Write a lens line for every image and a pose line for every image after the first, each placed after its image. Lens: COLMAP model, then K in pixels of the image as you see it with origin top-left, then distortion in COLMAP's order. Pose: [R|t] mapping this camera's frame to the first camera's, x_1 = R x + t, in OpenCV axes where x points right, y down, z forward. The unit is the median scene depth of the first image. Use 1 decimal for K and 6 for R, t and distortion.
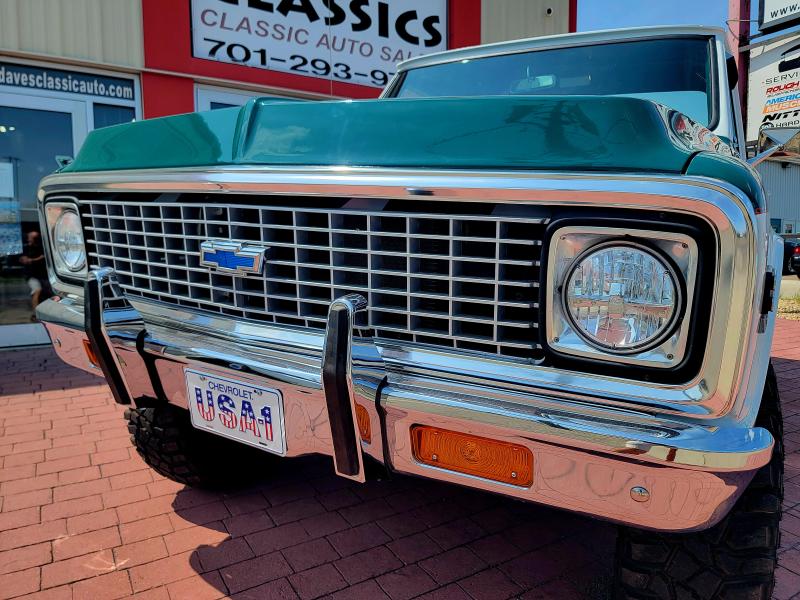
lens RADIAL K [[561.2, 0, 400.4], [0, 561.2, 293.5], [0, 0, 1]] dist [0.068613, -0.062900]
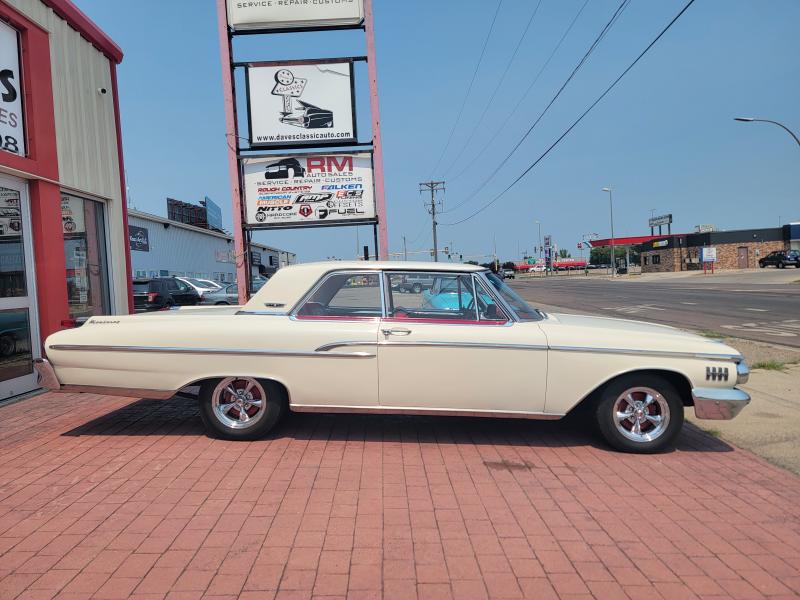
lens RADIAL K [[561.2, 0, 406.4], [0, 561.2, 297.7], [0, 0, 1]] dist [0.068613, -0.062900]
pose [[0.489336, -0.050779, 0.870616, -0.500417], [0.116092, 0.993211, -0.007321, -0.042735], [-0.864334, 0.104654, 0.491909, 0.023184]]
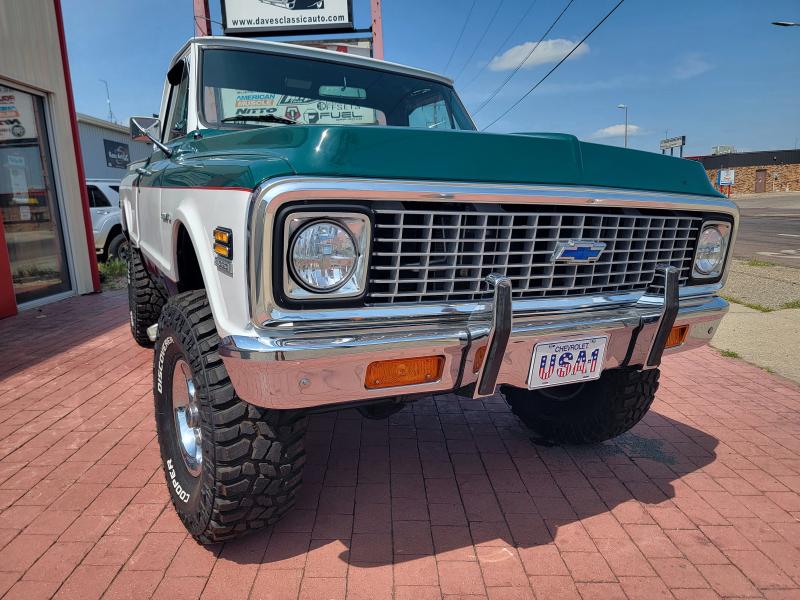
lens RADIAL K [[561.2, 0, 403.5], [0, 561.2, 303.1], [0, 0, 1]] dist [0.068613, -0.062900]
pose [[0.491686, -0.168634, 0.854287, -0.339014], [0.109406, 0.985258, 0.131518, -0.033387], [-0.863872, 0.028799, 0.502888, 0.132837]]
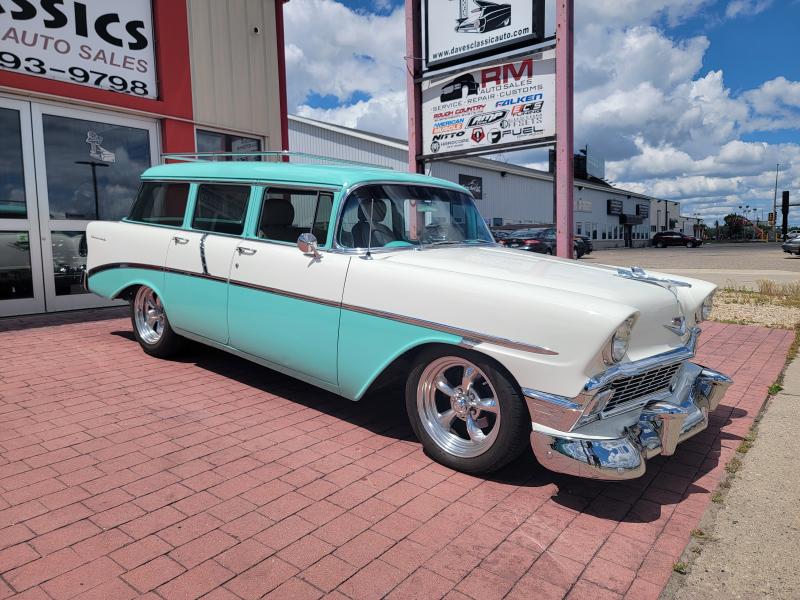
lens RADIAL K [[561.2, 0, 404.2], [0, 561.2, 297.7], [0, 0, 1]] dist [0.068613, -0.062900]
pose [[0.931451, -0.047225, 0.360789, 0.124538], [0.043641, 0.998884, 0.018081, 0.030415], [-0.361240, -0.001097, 0.932472, -0.187637]]
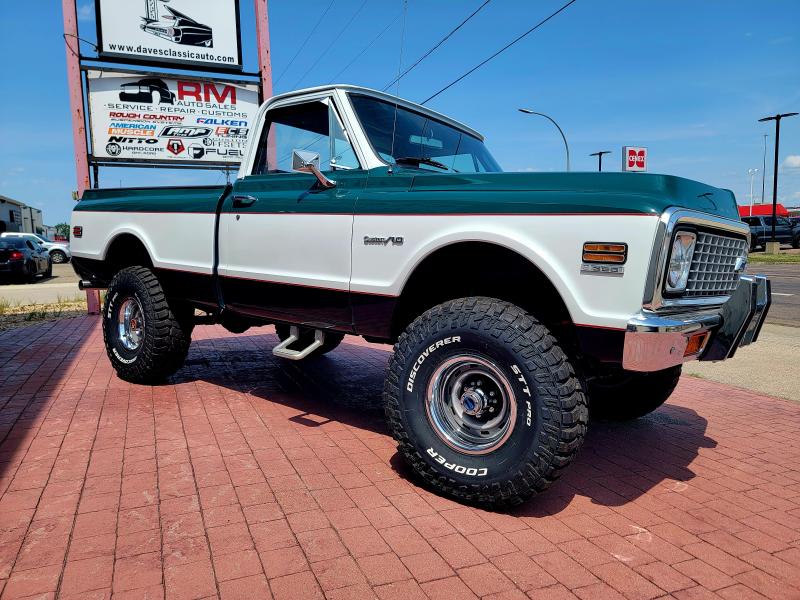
lens RADIAL K [[561.2, 0, 404.1], [0, 561.2, 298.8], [0, 0, 1]] dist [0.068613, -0.062900]
pose [[0.117681, -0.099992, 0.988004, -0.509743], [0.097520, 0.991272, 0.088708, -0.049515], [-0.988252, 0.085911, 0.126405, 0.393340]]
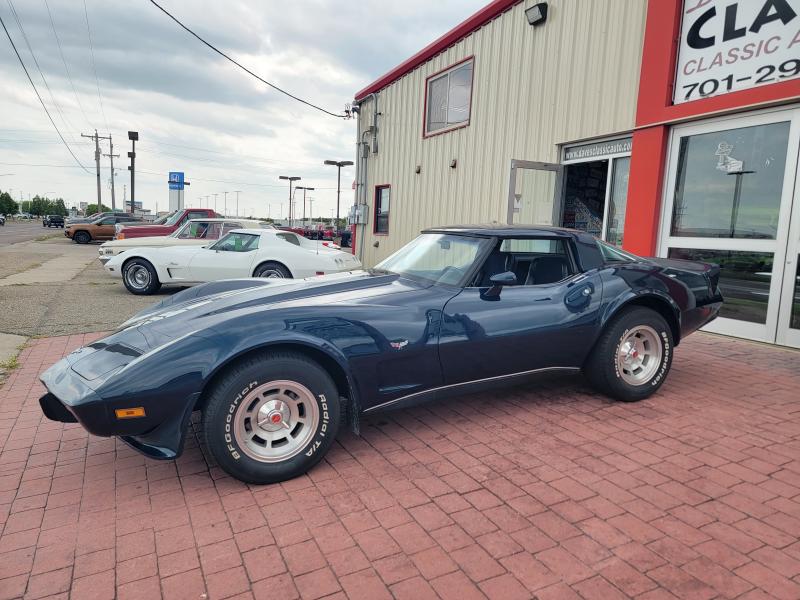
lens RADIAL K [[561.2, 0, 410.8], [0, 561.2, 291.0], [0, 0, 1]] dist [0.068613, -0.062900]
pose [[-0.062882, 0.094025, -0.993582, 0.846268], [-0.128135, 0.986552, 0.101470, -0.057882], [0.989761, 0.133693, -0.049988, 0.483118]]
